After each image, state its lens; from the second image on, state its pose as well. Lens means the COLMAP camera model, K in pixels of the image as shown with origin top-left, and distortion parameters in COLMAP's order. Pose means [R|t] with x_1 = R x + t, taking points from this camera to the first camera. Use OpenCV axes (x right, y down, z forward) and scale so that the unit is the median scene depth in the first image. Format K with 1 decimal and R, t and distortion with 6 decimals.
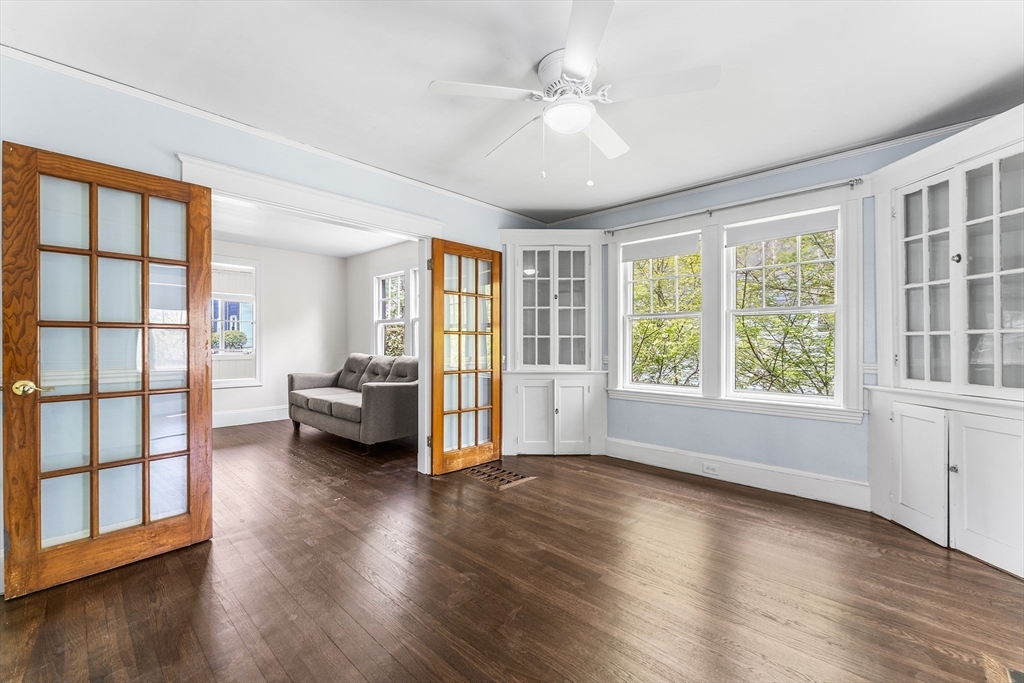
lens RADIAL K [[423.5, 0, 511.1], [0, 423.5, 342.1], [0, 0, 1]] dist [-0.000370, 0.000095]
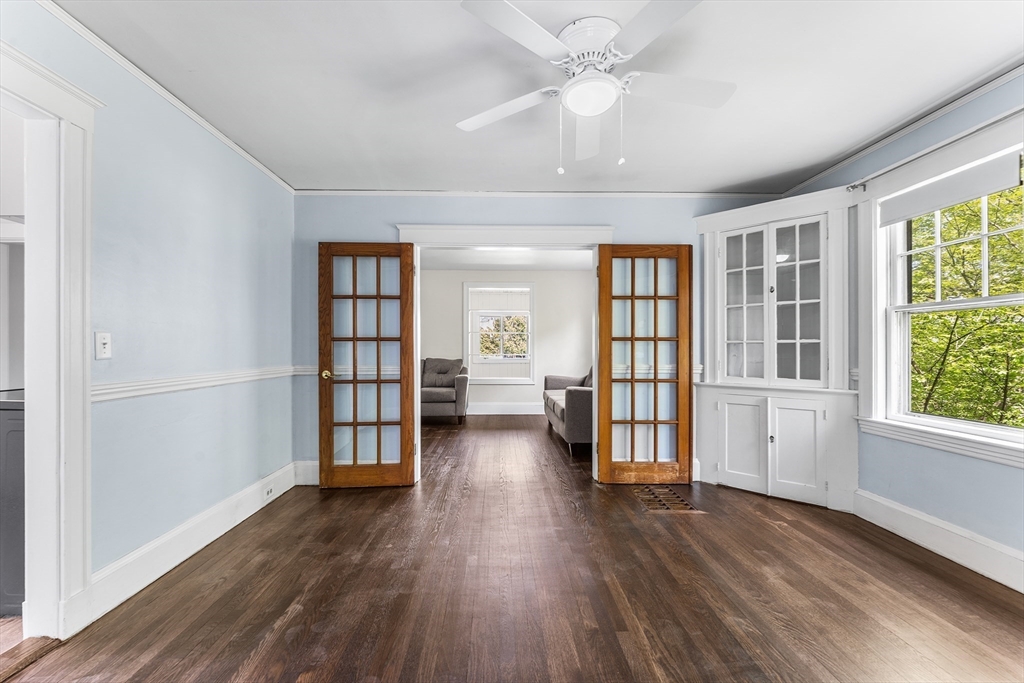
lens RADIAL K [[423.5, 0, 509.8], [0, 423.5, 348.6], [0, 0, 1]] dist [-0.000370, 0.000095]
pose [[0.702903, -0.001761, -0.711283, 0.346157], [0.002388, 0.999997, -0.000116, -0.001395], [0.711281, -0.001617, 0.702905, 0.135852]]
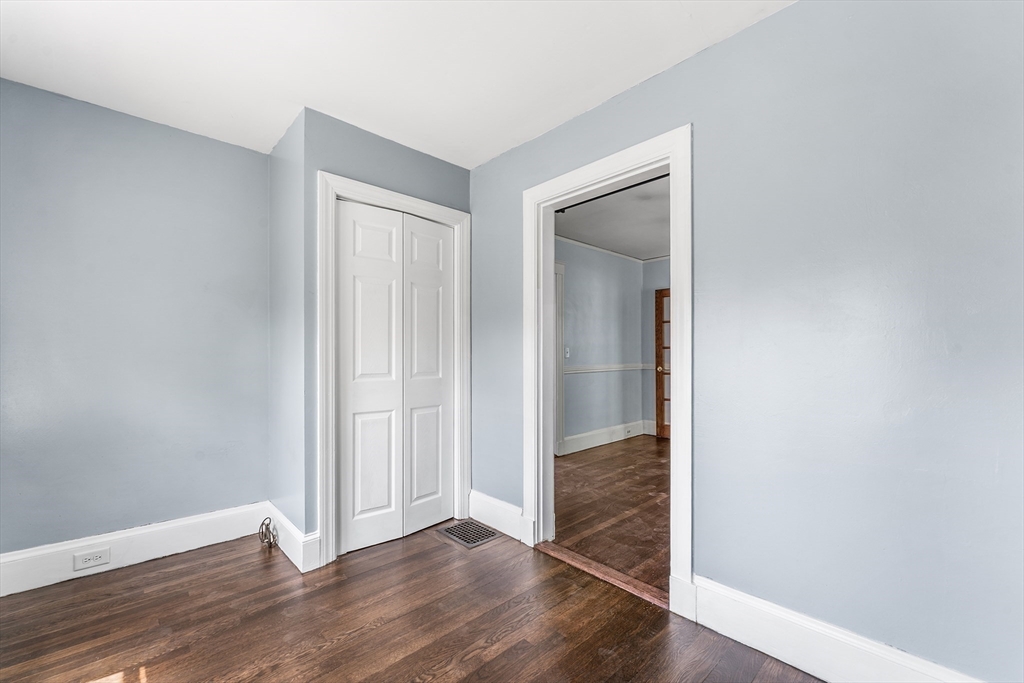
lens RADIAL K [[423.5, 0, 511.8], [0, 423.5, 348.2], [0, 0, 1]] dist [-0.000370, 0.000095]
pose [[-0.053562, -0.013830, -0.998469, 0.945071], [0.003825, 0.999894, -0.014055, -0.002302], [0.998557, -0.004572, -0.053504, 0.050704]]
